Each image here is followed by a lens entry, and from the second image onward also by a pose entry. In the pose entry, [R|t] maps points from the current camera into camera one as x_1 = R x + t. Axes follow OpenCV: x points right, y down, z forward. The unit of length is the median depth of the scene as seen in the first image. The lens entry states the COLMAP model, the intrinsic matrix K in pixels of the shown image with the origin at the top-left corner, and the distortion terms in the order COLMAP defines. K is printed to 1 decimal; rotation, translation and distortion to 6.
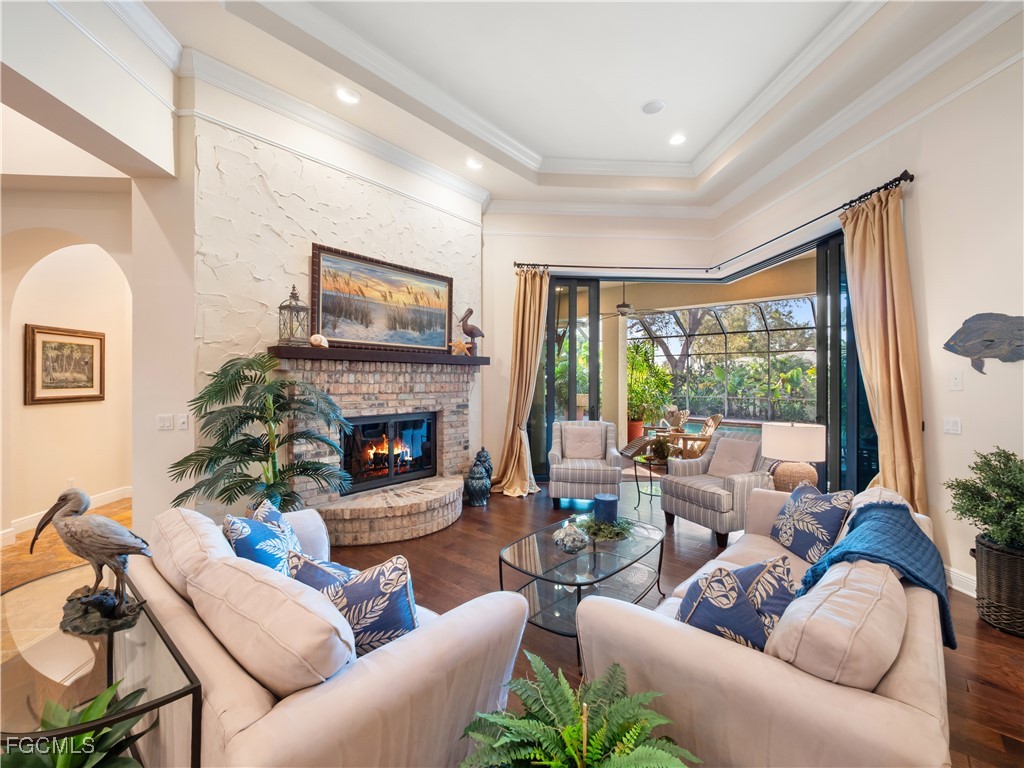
lens RADIAL K [[411.3, 0, 507.7], [0, 411.3, 380.7], [0, 0, 1]] dist [-0.001376, -0.000322]
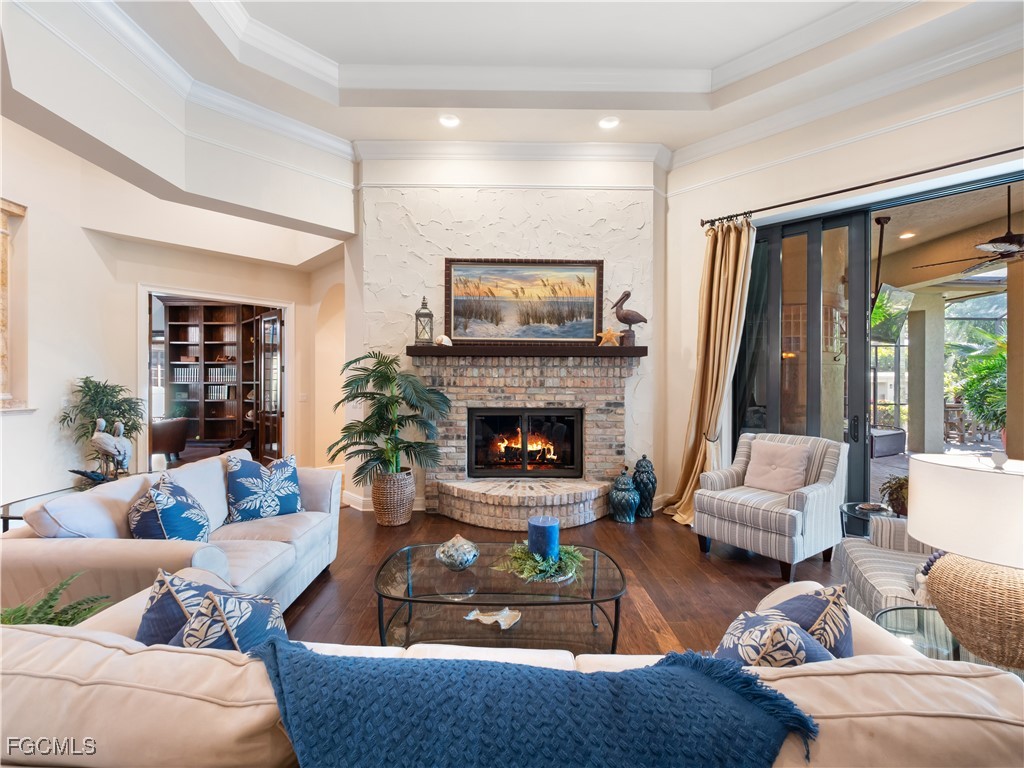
lens RADIAL K [[438.5, 0, 514.6], [0, 438.5, 381.8], [0, 0, 1]] dist [0.018859, -0.000021]
pose [[0.681521, 0.000824, -0.731799, 0.484779], [-0.003600, 0.999991, -0.002226, 0.019143], [0.731790, 0.004152, 0.681517, 0.237858]]
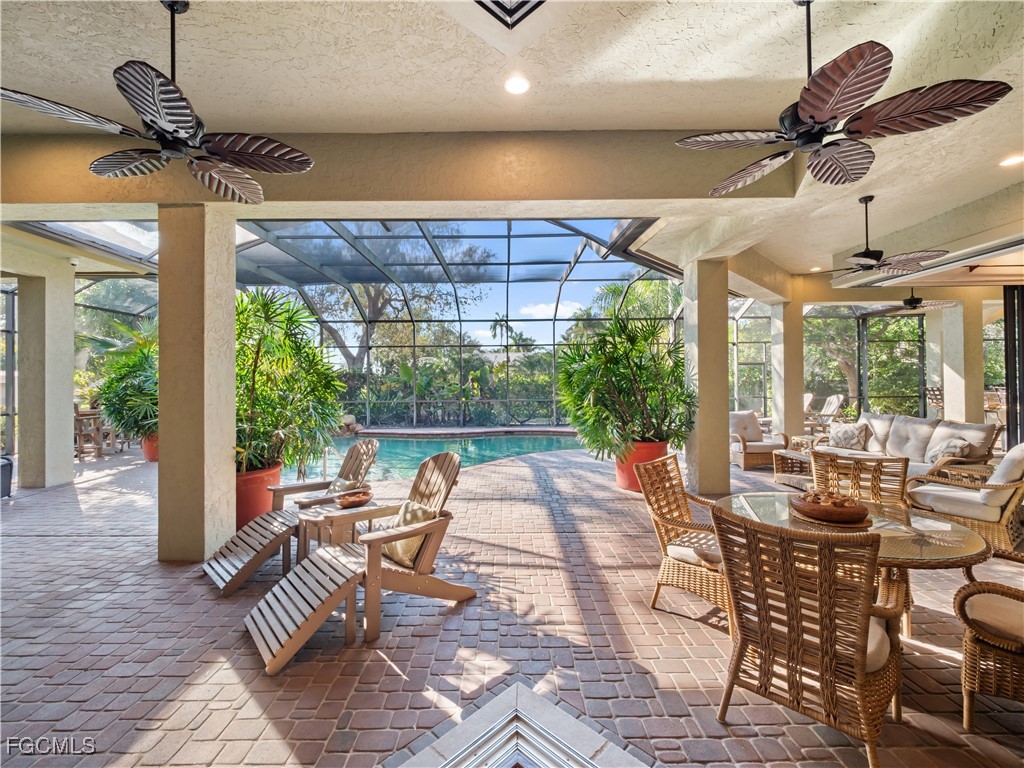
lens RADIAL K [[411.3, 0, 507.7], [0, 411.3, 380.7], [0, 0, 1]] dist [-0.001376, -0.000322]
pose [[0.735051, -0.002854, 0.678006, 0.463229], [0.007135, 0.999968, -0.003525, 0.016755], [-0.677974, 0.007428, 0.735048, 1.106422]]
